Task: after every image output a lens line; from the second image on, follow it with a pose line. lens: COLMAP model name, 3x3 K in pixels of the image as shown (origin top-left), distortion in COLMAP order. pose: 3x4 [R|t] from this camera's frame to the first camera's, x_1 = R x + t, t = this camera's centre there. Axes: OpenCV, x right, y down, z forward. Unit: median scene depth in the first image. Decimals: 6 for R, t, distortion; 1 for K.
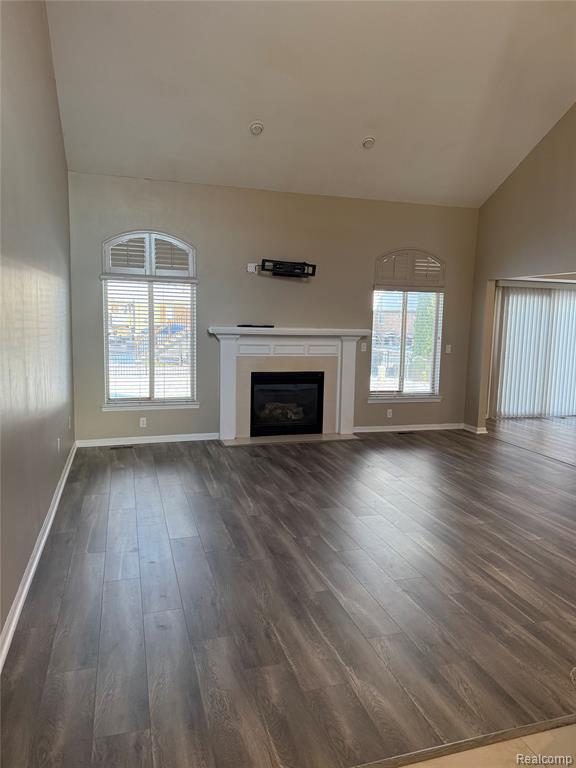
lens RADIAL K [[538.2, 0, 294.5], [0, 538.2, 385.2], [0, 0, 1]] dist [0.078078, -0.096017]
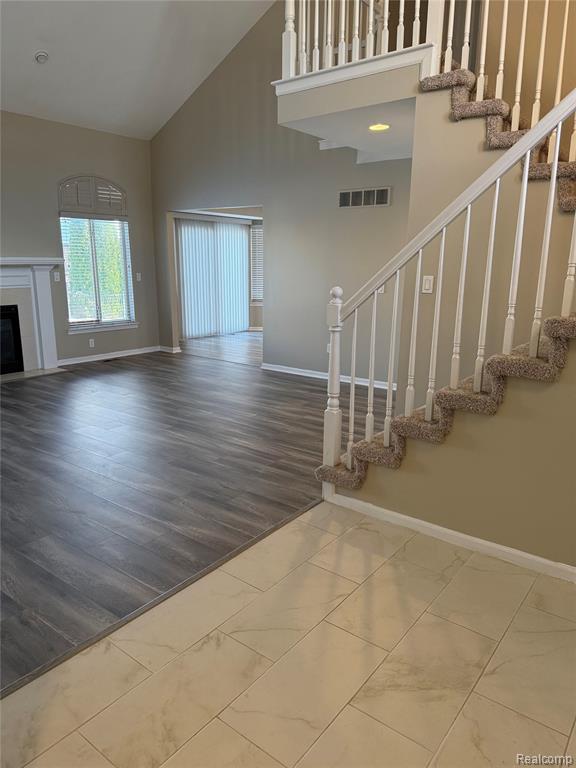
lens RADIAL K [[538.2, 0, 294.5], [0, 538.2, 385.2], [0, 0, 1]] dist [0.078078, -0.096017]
pose [[0.806778, -0.153135, 0.570666, -0.115344], [0.087959, 0.986196, 0.140288, 0.021289], [-0.584272, -0.062986, 0.809110, -0.055836]]
